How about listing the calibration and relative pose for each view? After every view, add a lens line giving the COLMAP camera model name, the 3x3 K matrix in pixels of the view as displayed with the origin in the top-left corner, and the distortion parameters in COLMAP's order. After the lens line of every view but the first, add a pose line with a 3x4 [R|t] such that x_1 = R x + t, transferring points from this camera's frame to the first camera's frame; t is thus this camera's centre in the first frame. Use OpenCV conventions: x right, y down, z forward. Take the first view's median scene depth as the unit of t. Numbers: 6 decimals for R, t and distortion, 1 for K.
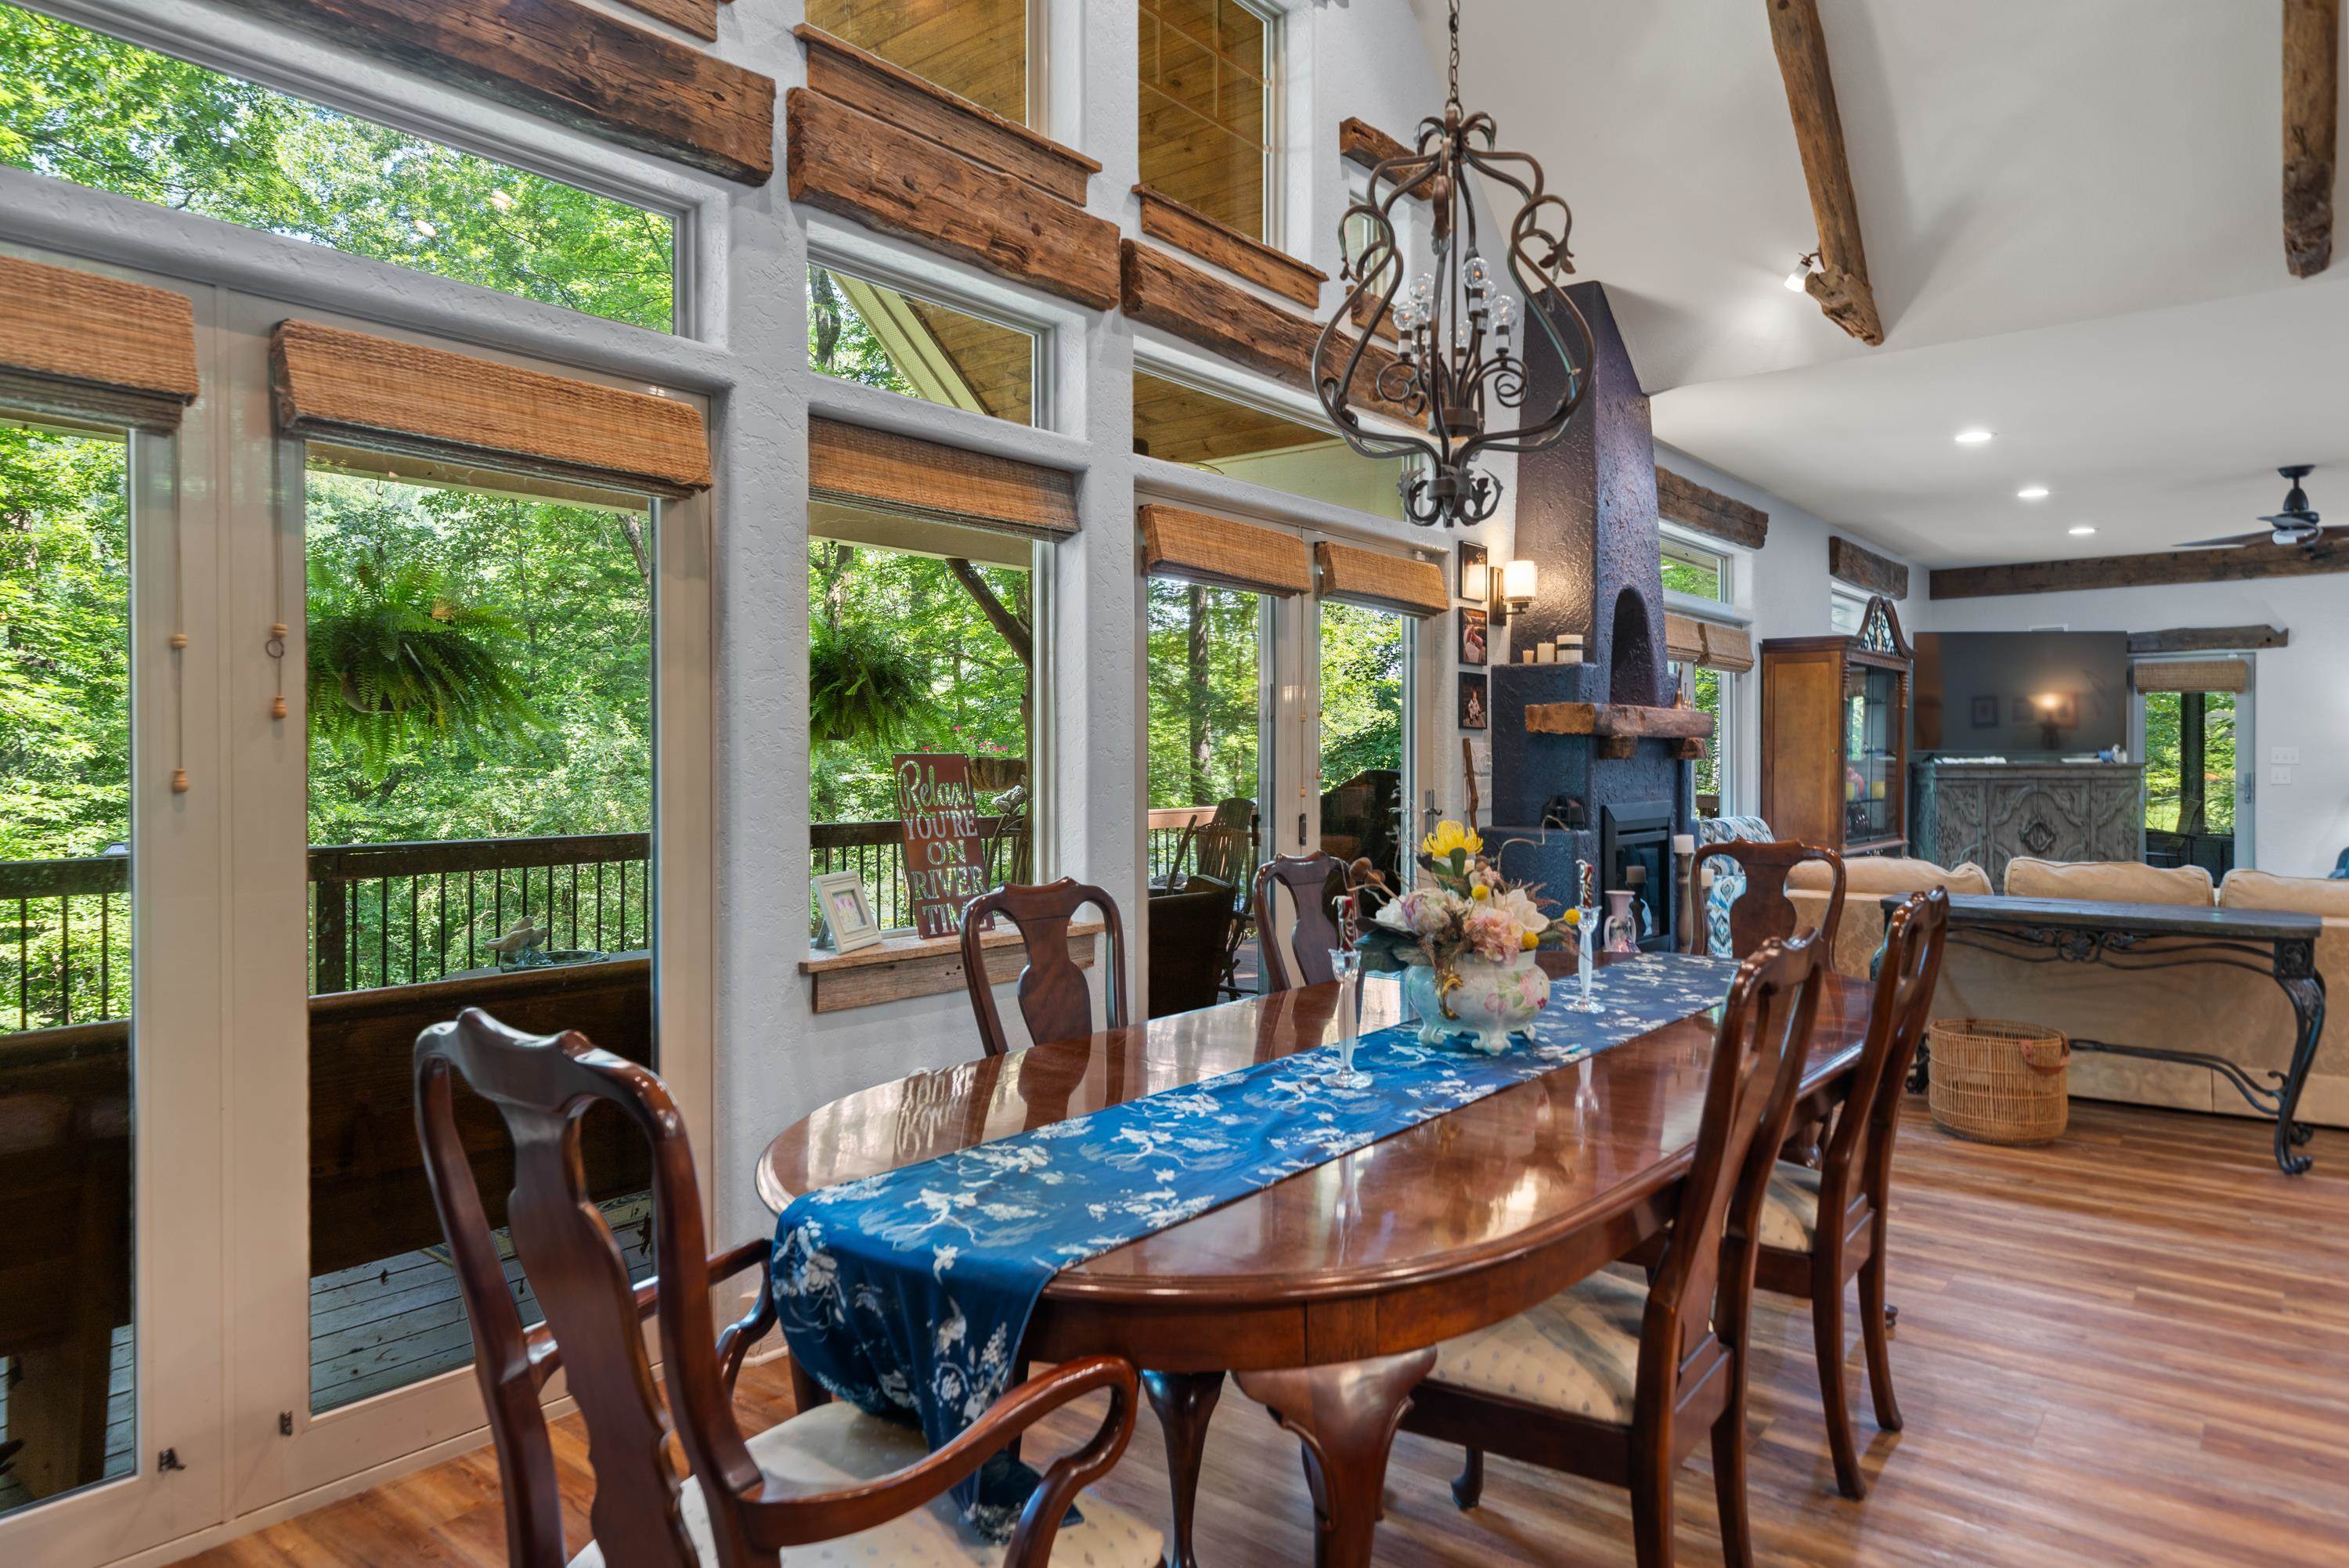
lens RADIAL K [[1445.2, 0, 1174.5], [0, 1445.2, 784.0], [0, 0, 1]] dist [-0.013853, 0.003252]
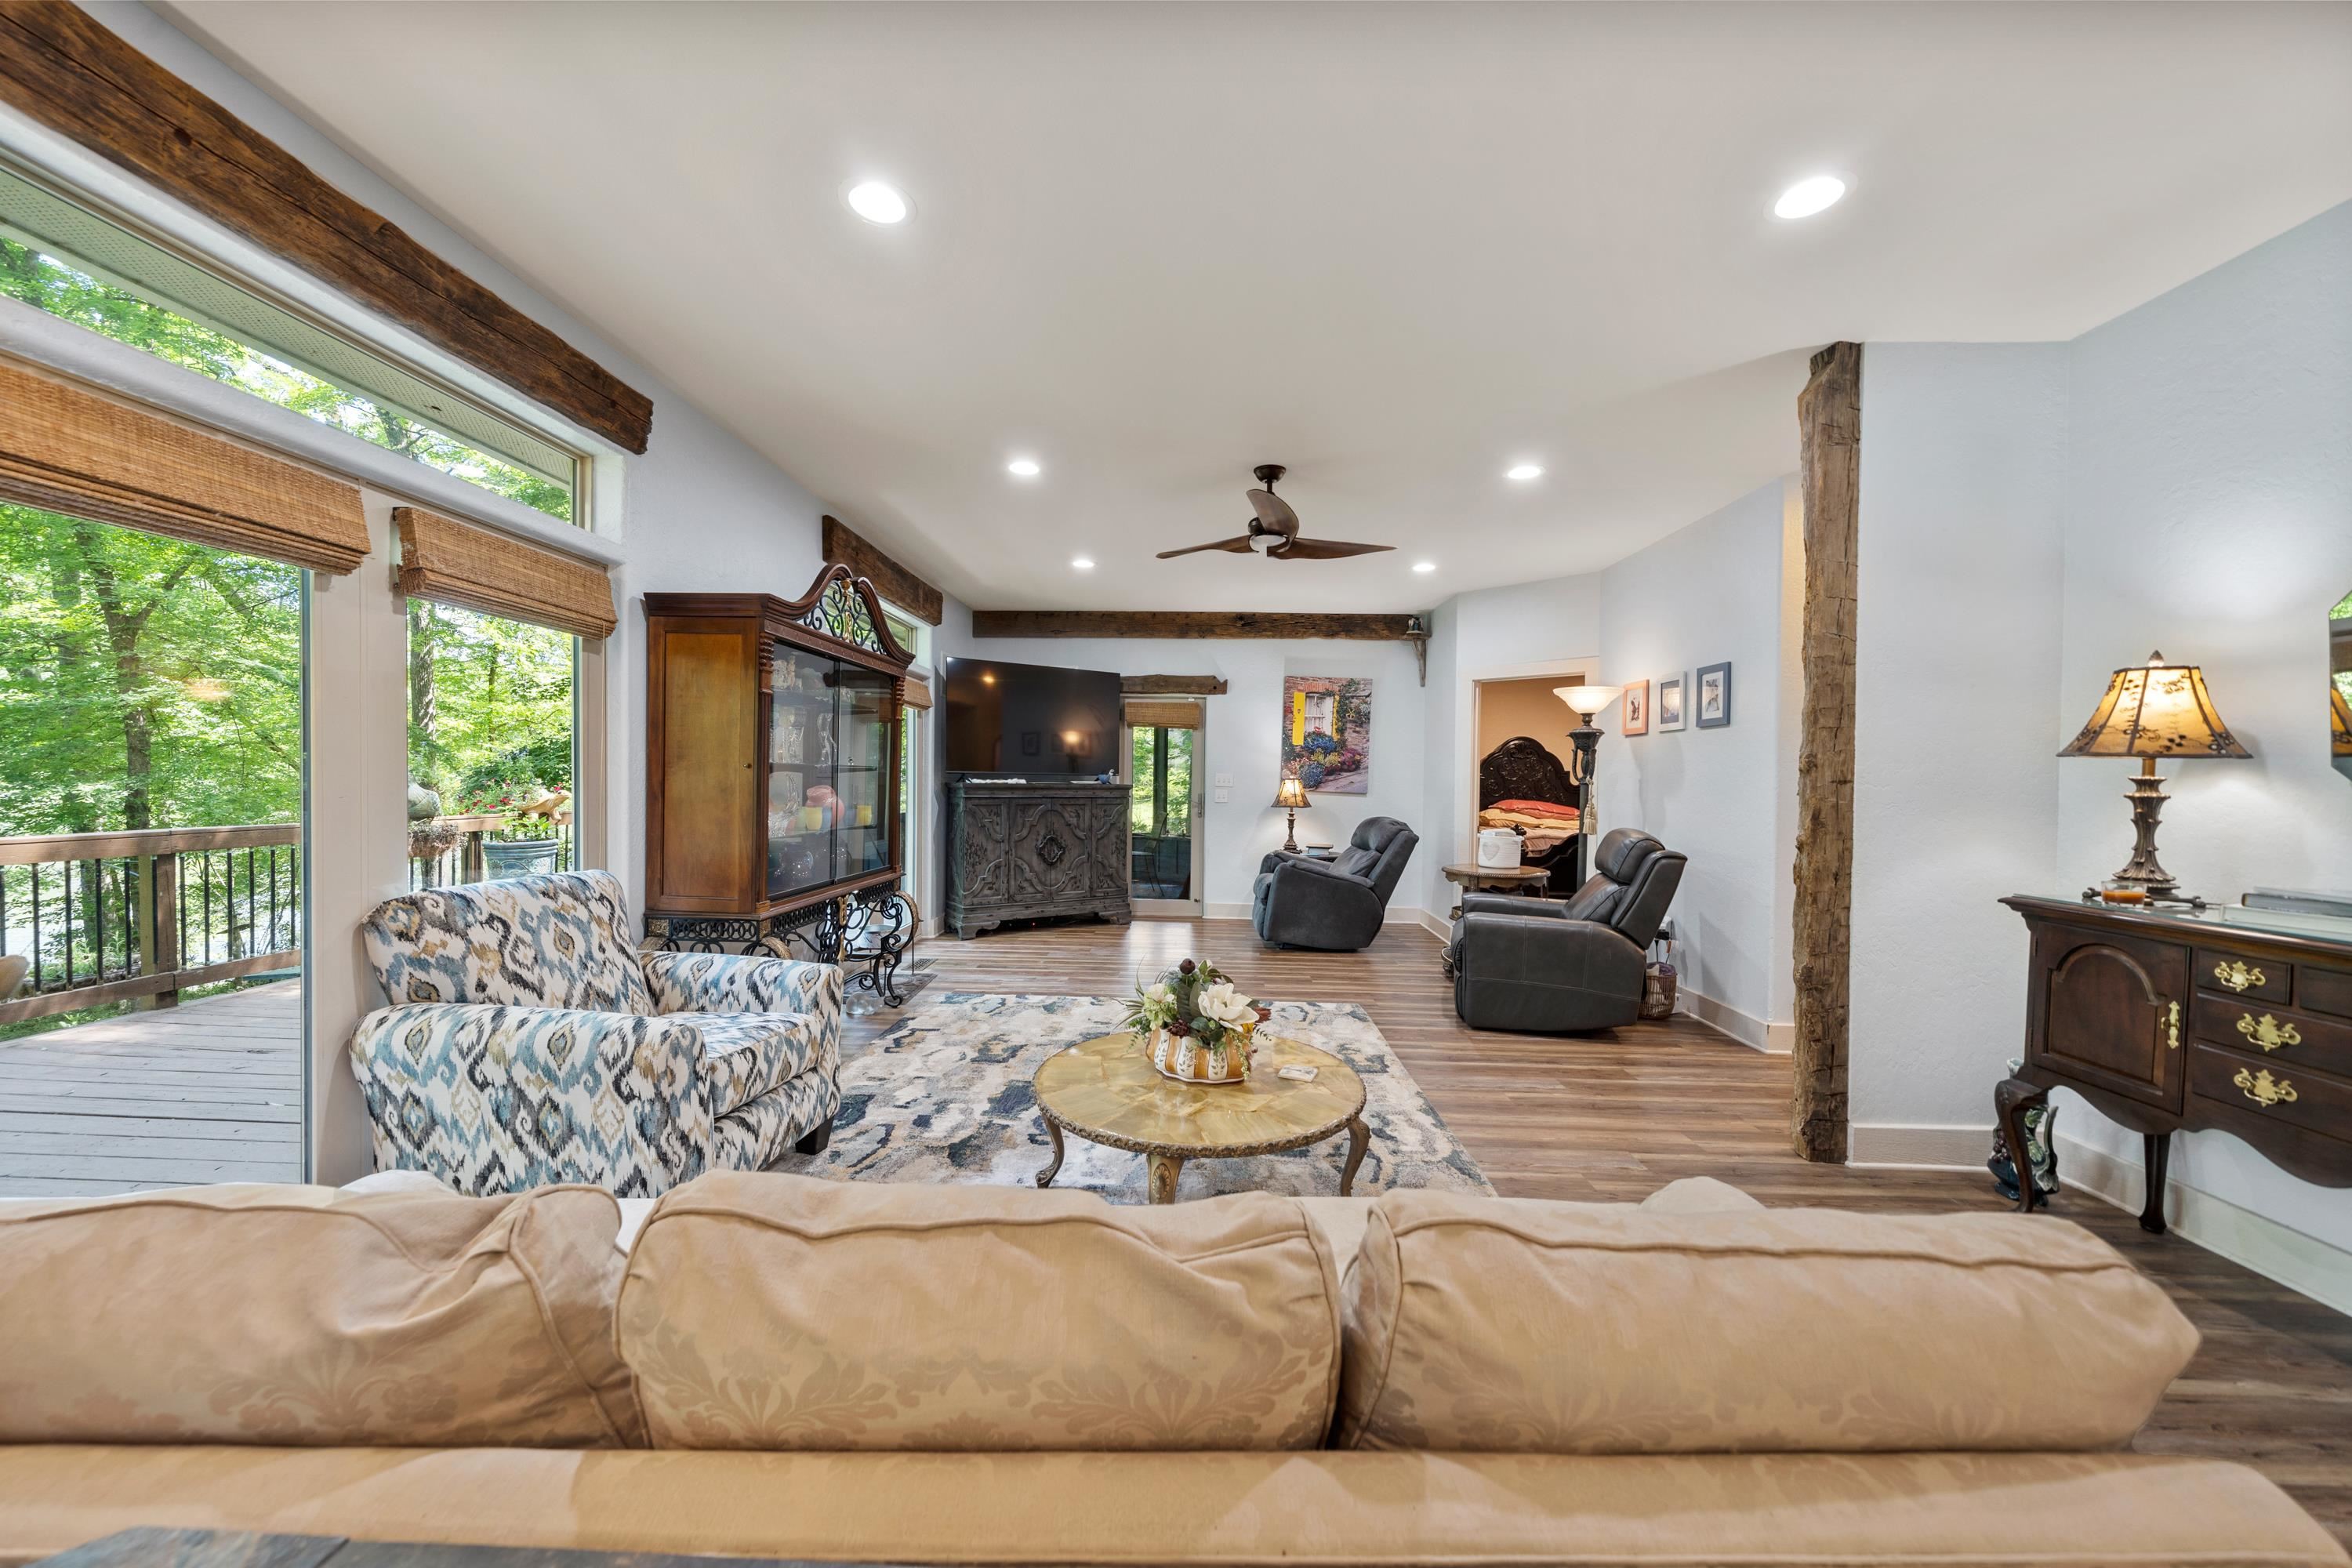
lens RADIAL K [[842.2, 0, 1168.6], [0, 842.2, 793.8], [0, 0, 1]] dist [-0.002012, -0.000214]
pose [[0.803508, 0.002948, 0.595286, 0.414495], [-0.004772, 0.999988, 0.001490, -0.012156], [-0.595275, -0.004038, 0.803512, 0.613876]]
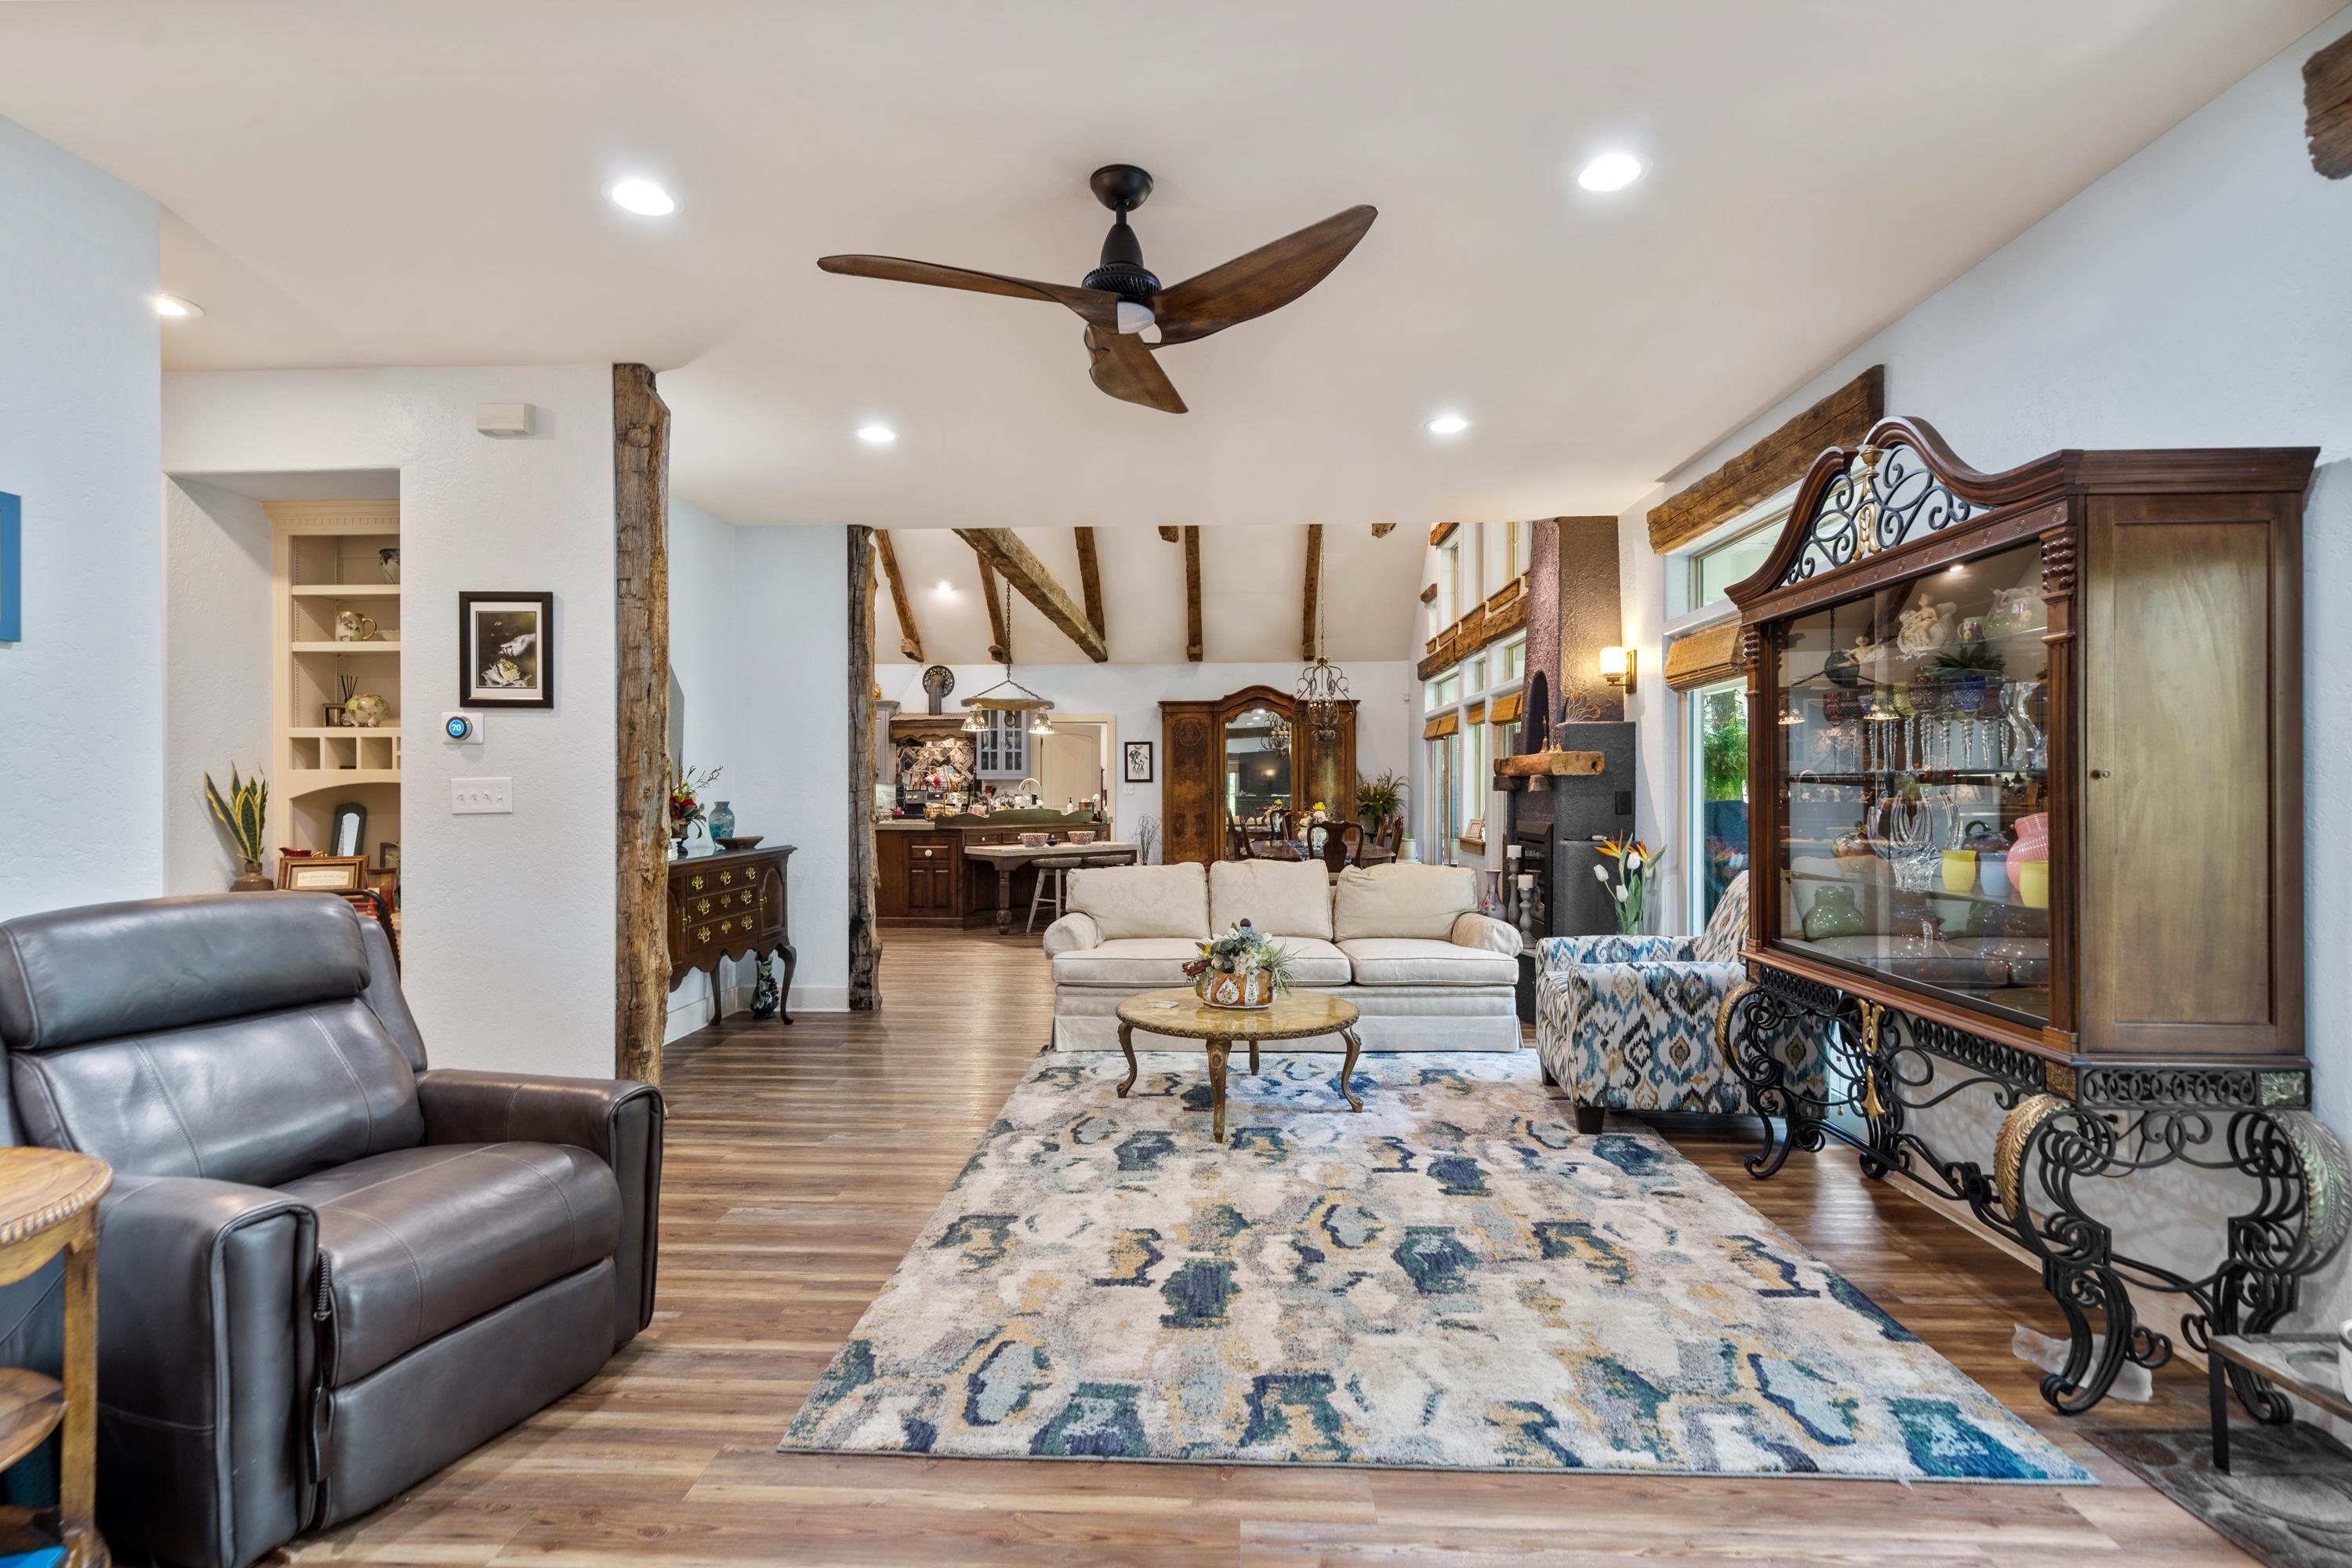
lens RADIAL K [[1135.2, 0, 1167.1], [0, 1135.2, 796.1], [0, 0, 1]] dist [0.002524, 0.000638]
pose [[-0.810281, 0.006127, -0.586010, 1.015841], [-0.008600, 0.999713, 0.022344, -0.027028], [0.585978, 0.023145, -0.809996, 1.351299]]
